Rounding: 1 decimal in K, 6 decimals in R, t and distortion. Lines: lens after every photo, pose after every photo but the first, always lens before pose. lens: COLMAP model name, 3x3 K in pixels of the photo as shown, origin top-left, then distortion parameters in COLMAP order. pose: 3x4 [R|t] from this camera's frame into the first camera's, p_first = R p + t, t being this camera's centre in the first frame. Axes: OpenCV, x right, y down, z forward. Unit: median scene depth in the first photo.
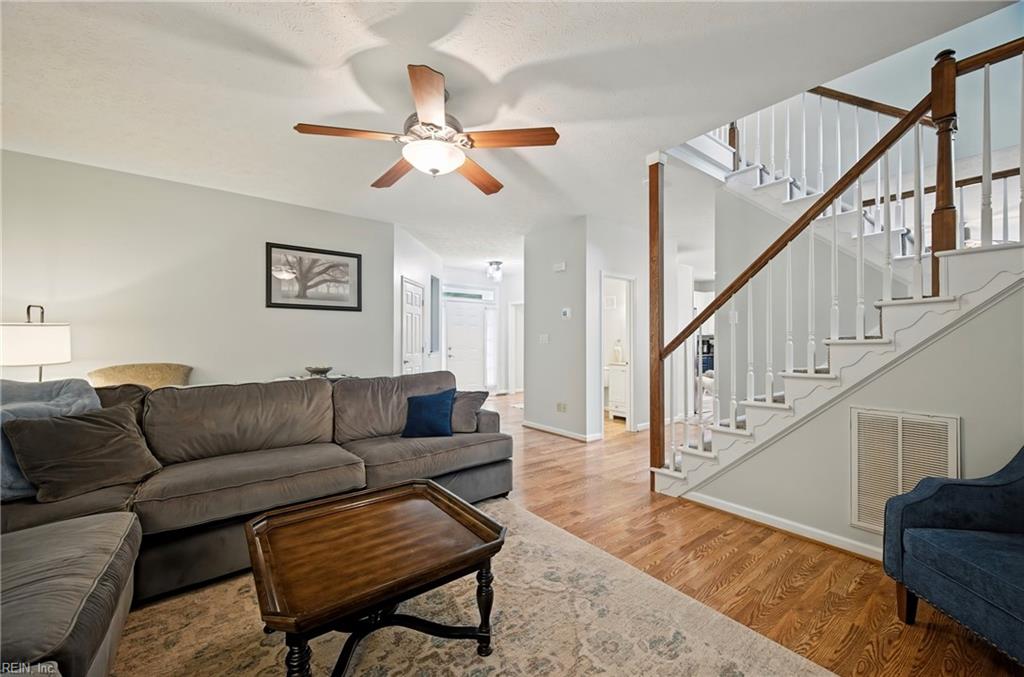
lens RADIAL K [[397.6, 0, 511.4], [0, 397.6, 341.1], [0, 0, 1]] dist [0.000501, 0.000033]
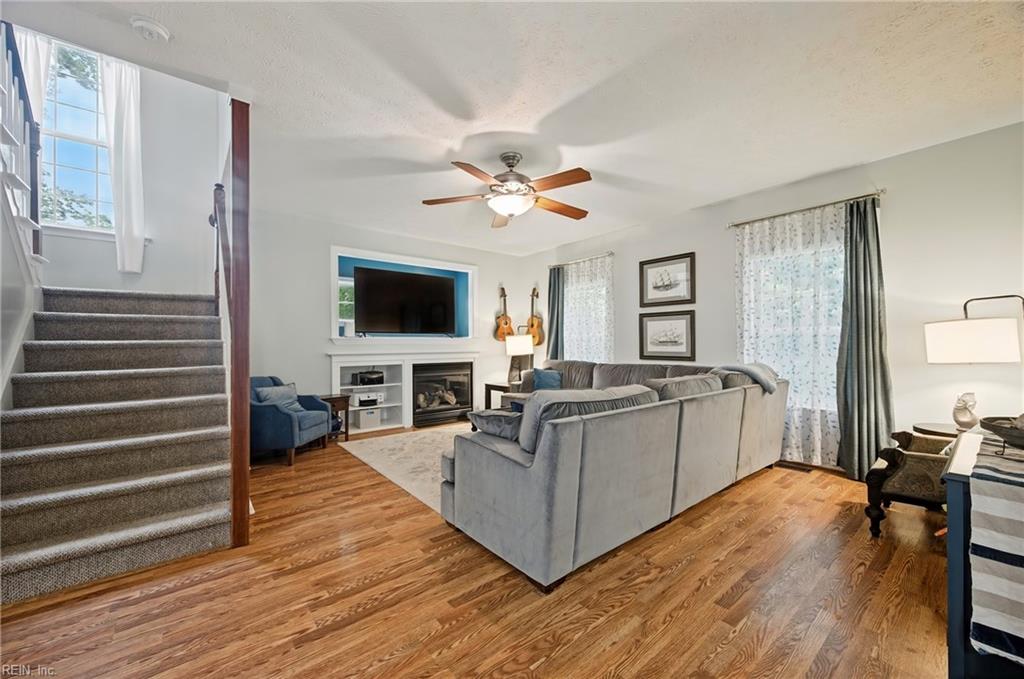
lens RADIAL K [[397.6, 0, 513.5], [0, 397.6, 342.3], [0, 0, 1]] dist [0.000501, 0.000033]
pose [[-0.999434, -0.006365, -0.033044, -0.143581], [-0.005798, 0.999835, -0.017199, 0.010565], [0.033148, -0.016998, -0.999306, 2.170589]]
